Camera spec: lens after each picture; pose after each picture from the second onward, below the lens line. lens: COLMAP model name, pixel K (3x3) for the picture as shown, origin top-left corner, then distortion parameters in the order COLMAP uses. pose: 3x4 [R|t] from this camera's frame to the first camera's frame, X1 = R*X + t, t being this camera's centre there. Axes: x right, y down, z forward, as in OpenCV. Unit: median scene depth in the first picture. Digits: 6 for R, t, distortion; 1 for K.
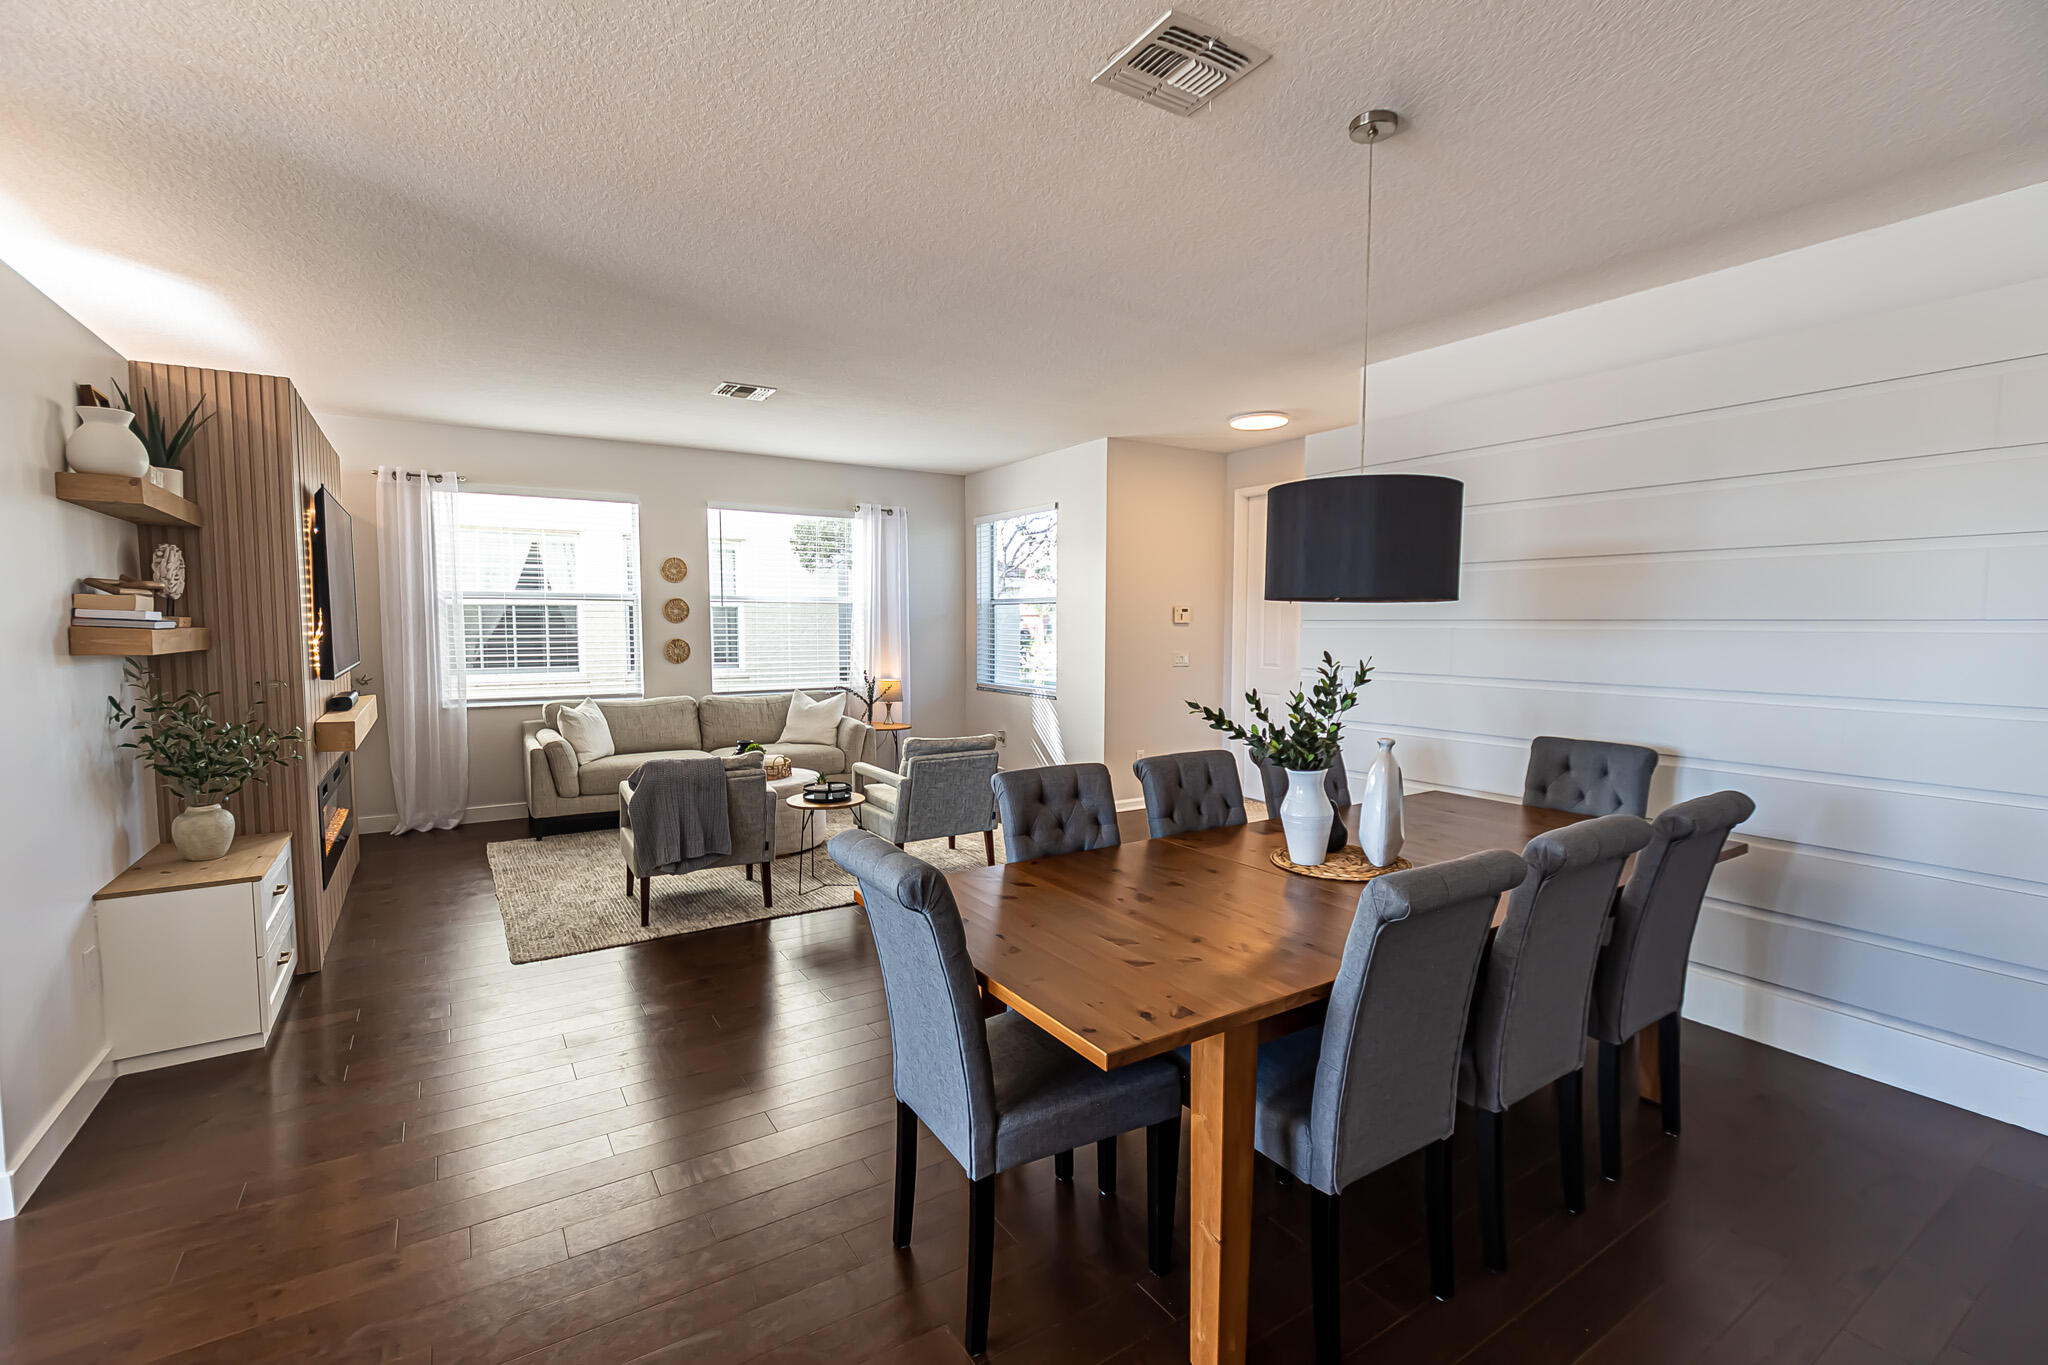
lens RADIAL K [[906.5, 0, 1027.6], [0, 906.5, 684.2], [0, 0, 1]] dist [-0.005157, -0.001292]
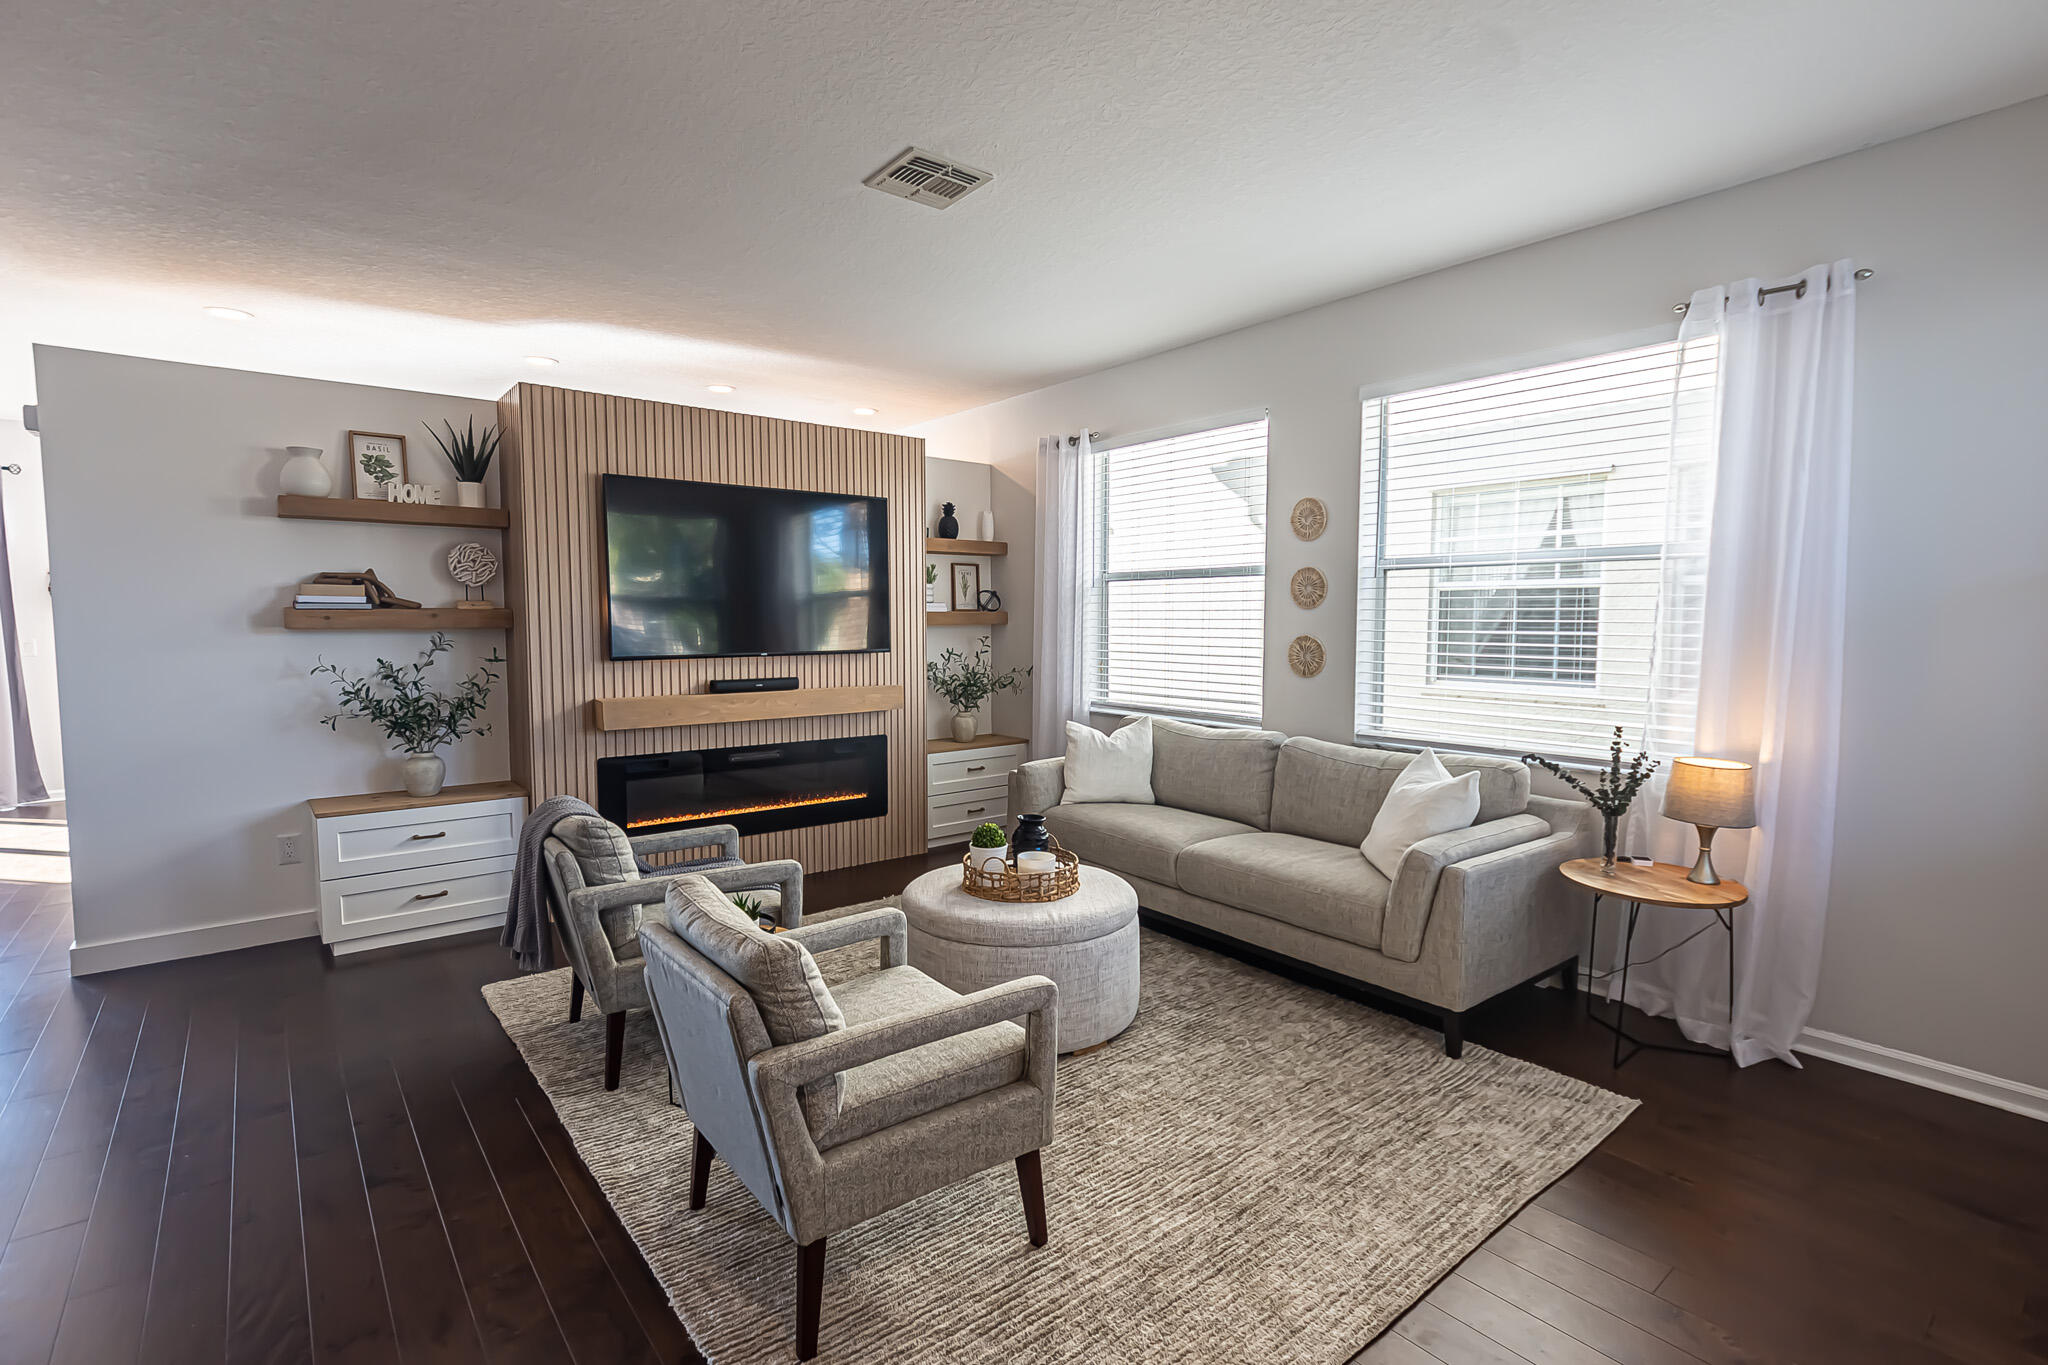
lens RADIAL K [[962.6, 0, 1029.8], [0, 962.6, 695.1], [0, 0, 1]] dist [0.002609, 0.000166]
pose [[0.122221, 0.081450, -0.989155, 0.193736], [-0.069601, 0.994877, 0.073321, -0.041110], [0.990059, 0.059885, 0.127263, 0.672147]]
